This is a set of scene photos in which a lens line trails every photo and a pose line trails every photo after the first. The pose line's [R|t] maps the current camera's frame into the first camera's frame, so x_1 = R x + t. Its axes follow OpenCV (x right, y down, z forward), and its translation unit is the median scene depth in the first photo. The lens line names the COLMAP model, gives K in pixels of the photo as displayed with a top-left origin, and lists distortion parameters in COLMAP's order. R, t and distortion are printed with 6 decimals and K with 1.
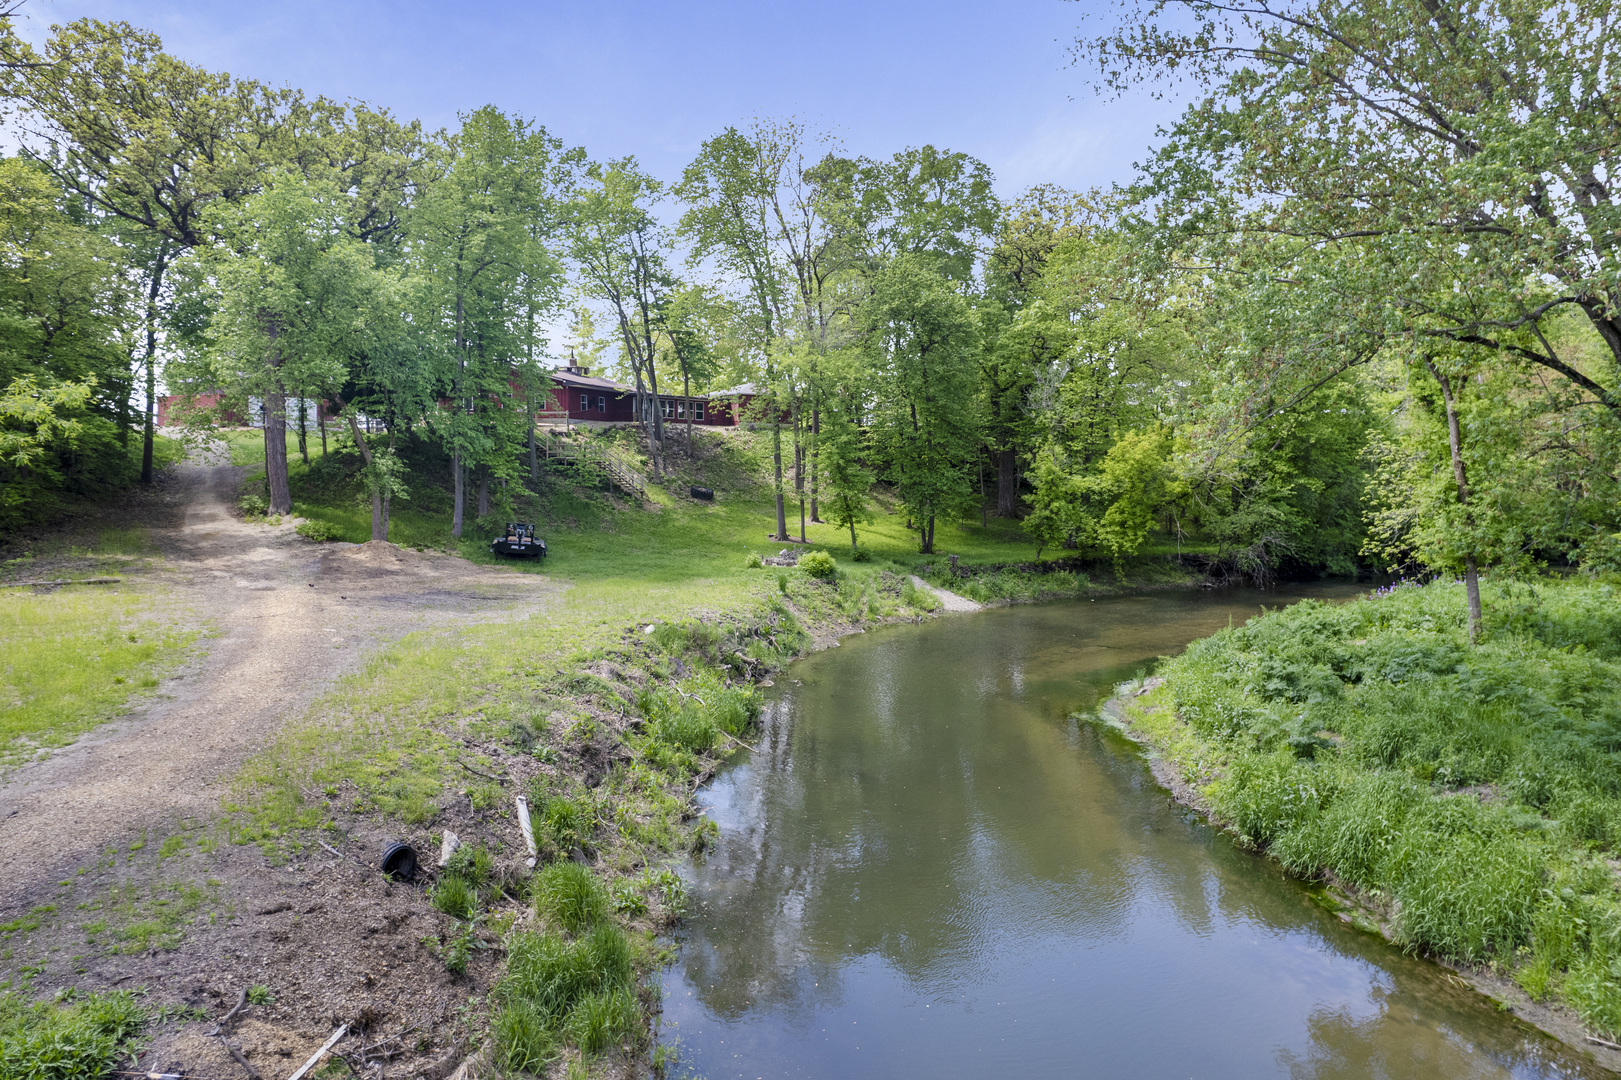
lens RADIAL K [[1057.7, 0, 826.2], [0, 1057.7, 526.6], [0, 0, 1]] dist [-0.066974, 0.045181]
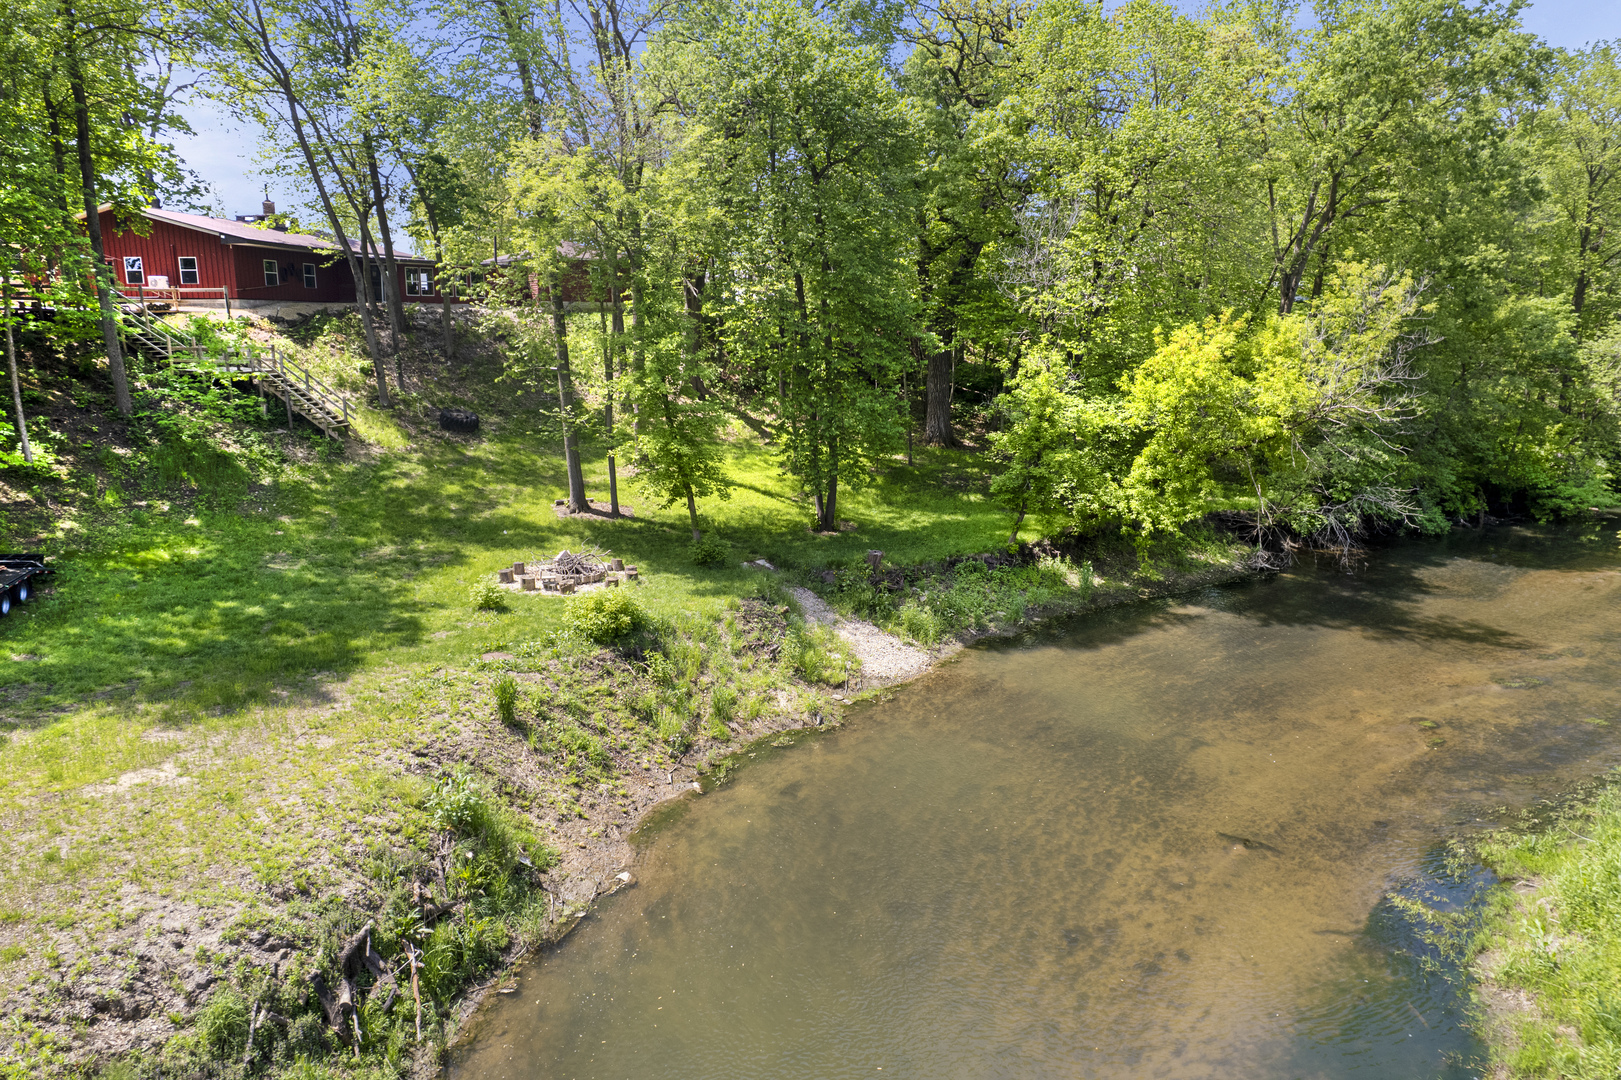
lens RADIAL K [[1057.7, 0, 826.2], [0, 1057.7, 526.6], [0, 0, 1]] dist [-0.066974, 0.045181]
pose [[0.993984, -0.022638, 0.107165, 0.034201], [0.009389, 0.992417, 0.122560, -0.052629], [-0.109126, -0.120817, 0.986658, 0.436460]]
